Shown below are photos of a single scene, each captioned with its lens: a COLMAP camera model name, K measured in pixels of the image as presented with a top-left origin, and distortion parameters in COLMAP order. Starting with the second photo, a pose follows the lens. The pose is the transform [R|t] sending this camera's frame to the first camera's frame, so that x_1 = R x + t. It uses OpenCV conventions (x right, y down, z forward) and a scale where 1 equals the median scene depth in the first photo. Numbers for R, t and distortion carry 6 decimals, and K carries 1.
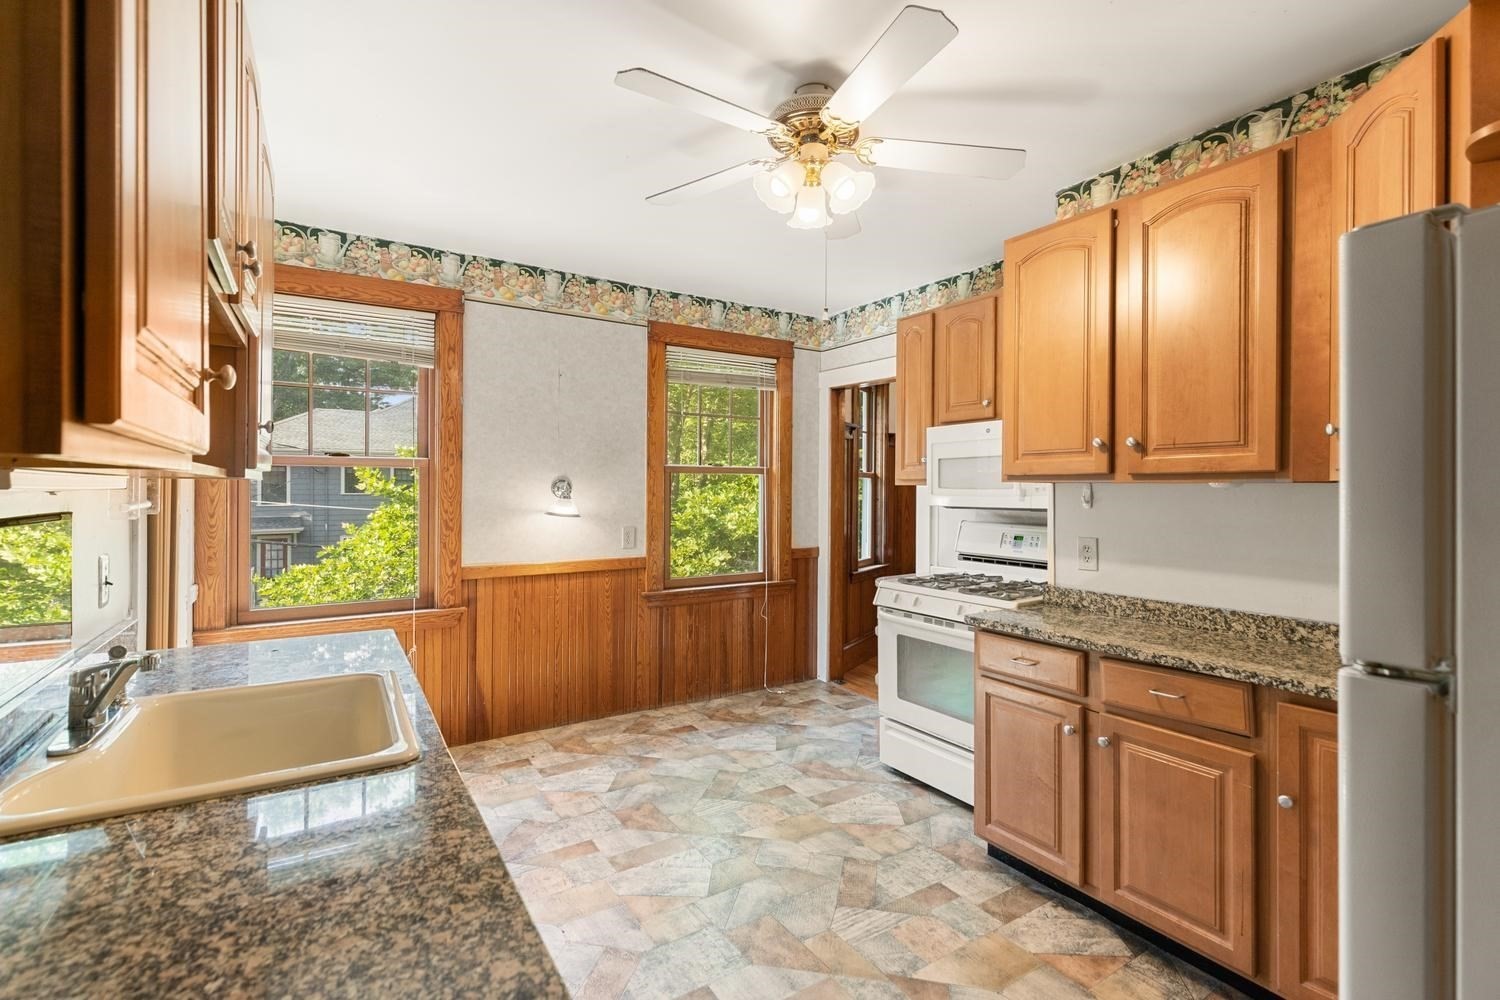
lens RADIAL K [[685.8, 0, 748.4], [0, 685.8, 487.1], [0, 0, 1]] dist [0.001563, -0.000158]
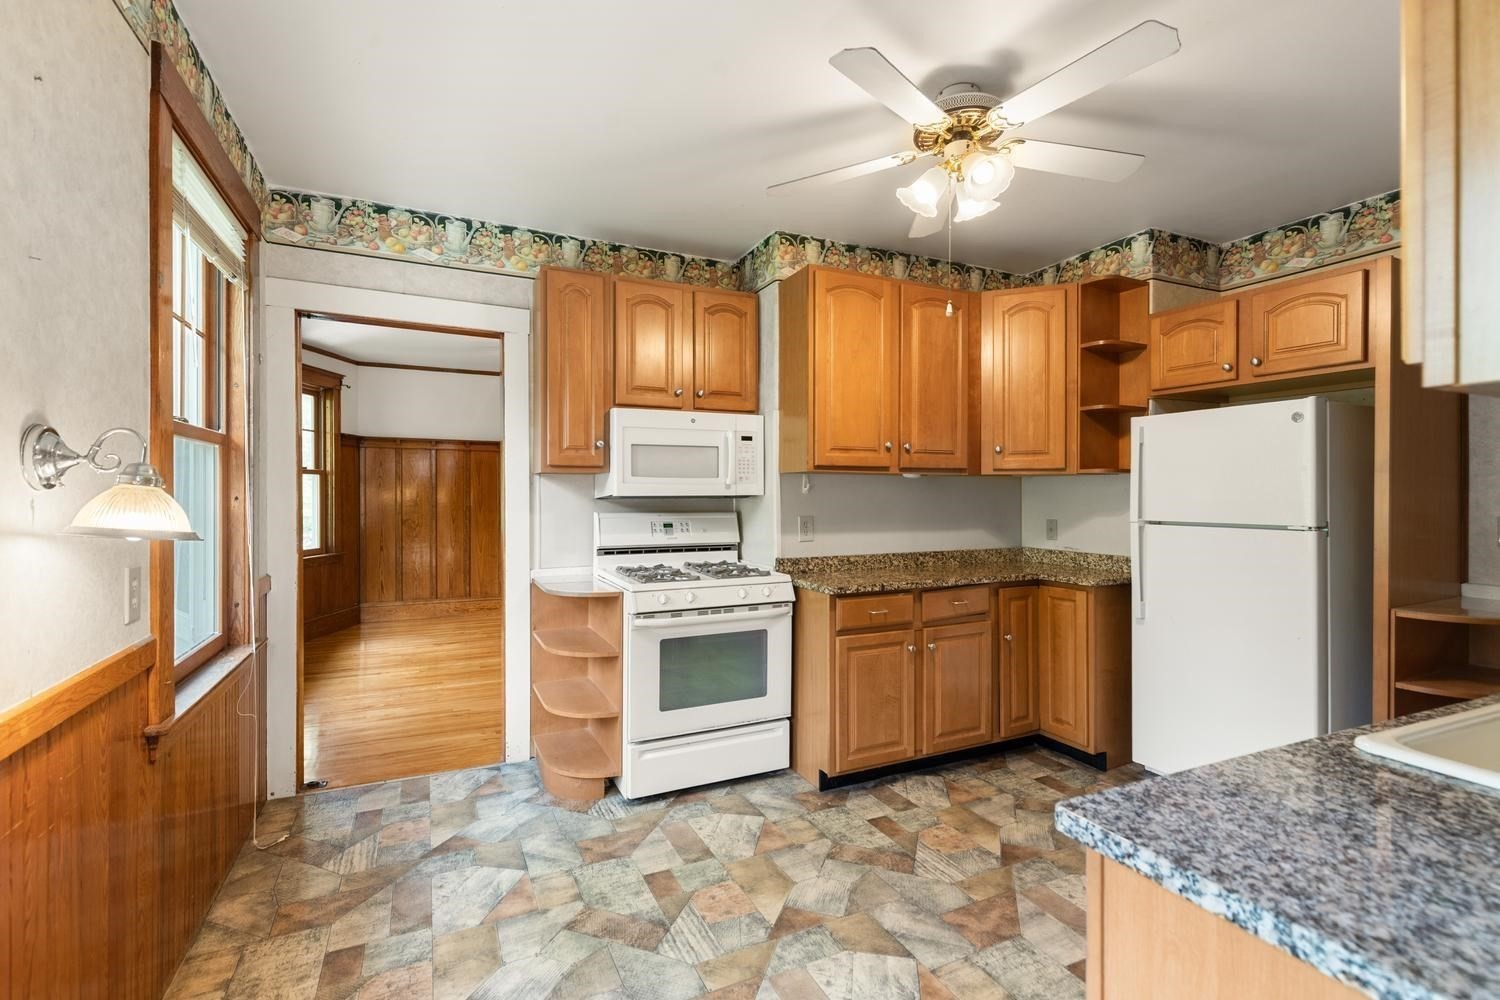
lens RADIAL K [[678.4, 0, 750.5], [0, 678.4, 493.2], [0, 0, 1]] dist [0.006767, 0.000162]
pose [[0.120713, -0.004221, 0.992679, -0.684859], [-0.002901, 0.999985, 0.004605, 0.022291], [-0.992683, -0.003435, 0.120699, 0.838085]]
